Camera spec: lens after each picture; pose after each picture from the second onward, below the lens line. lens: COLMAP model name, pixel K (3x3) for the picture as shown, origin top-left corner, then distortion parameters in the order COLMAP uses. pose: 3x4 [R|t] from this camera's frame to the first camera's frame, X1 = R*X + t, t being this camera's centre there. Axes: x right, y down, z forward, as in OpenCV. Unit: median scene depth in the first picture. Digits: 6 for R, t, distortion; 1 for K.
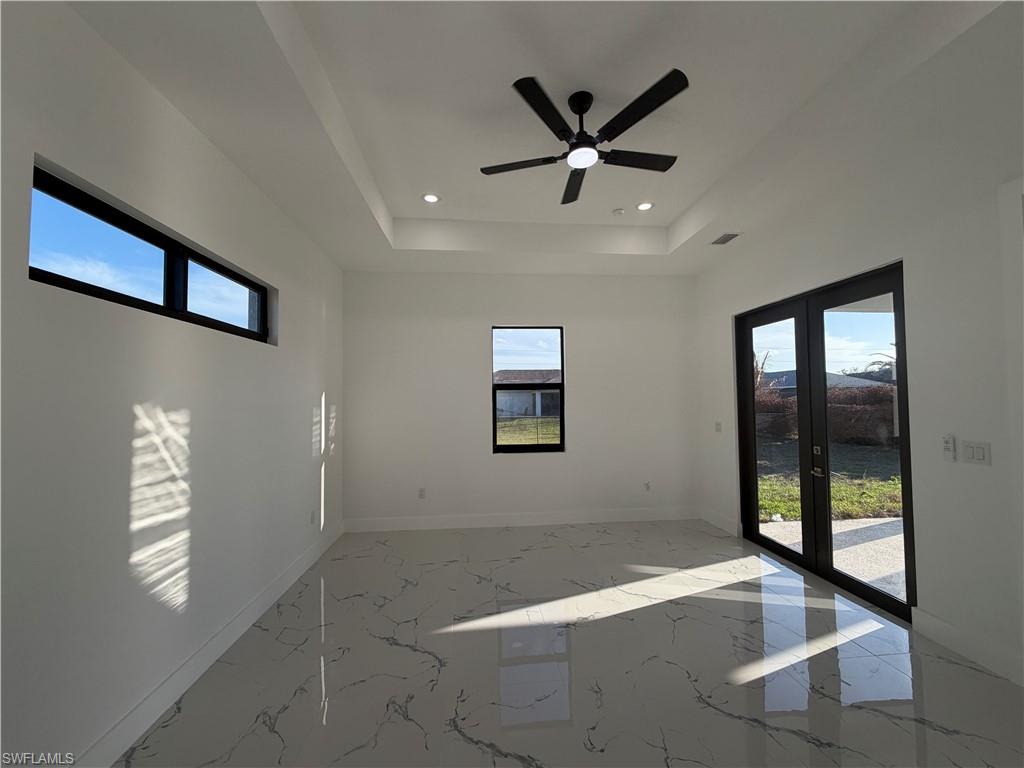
lens RADIAL K [[413.2, 0, 508.7], [0, 413.2, 382.6], [0, 0, 1]] dist [0.010590, 0.000044]
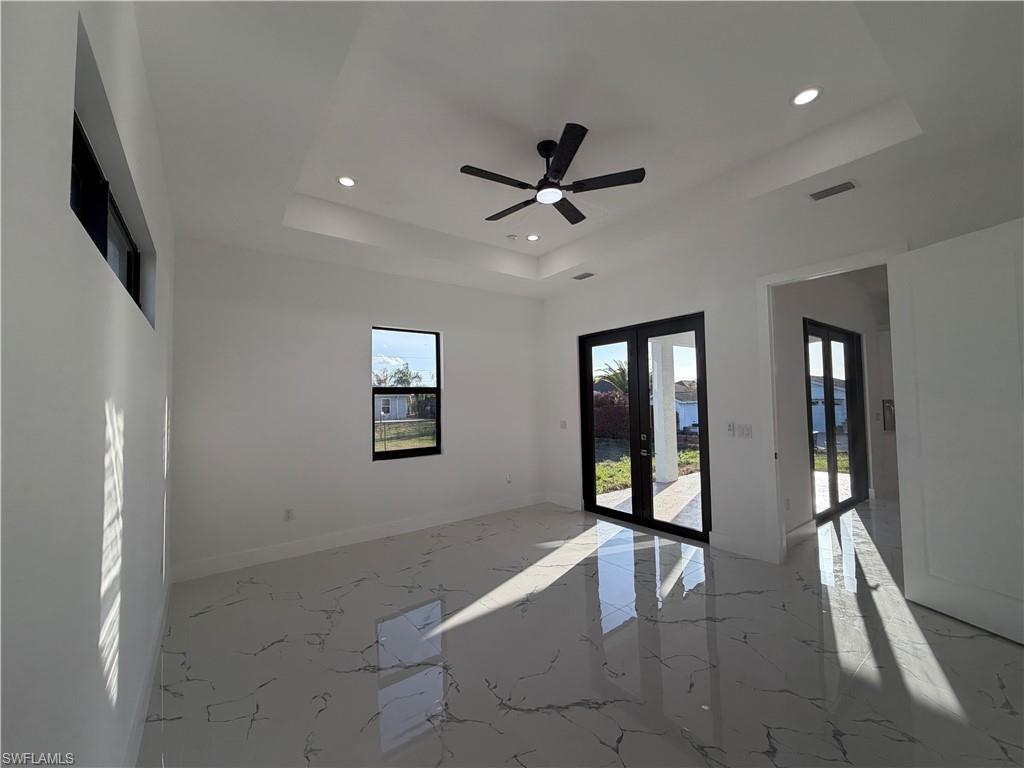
lens RADIAL K [[413.2, 0, 508.3], [0, 413.2, 382.3], [0, 0, 1]] dist [0.010590, 0.000044]
pose [[0.850183, 0.018814, 0.526151, -0.323742], [-0.010826, 0.999775, -0.018256, 0.006418], [-0.526376, 0.009825, 0.850195, 0.040108]]
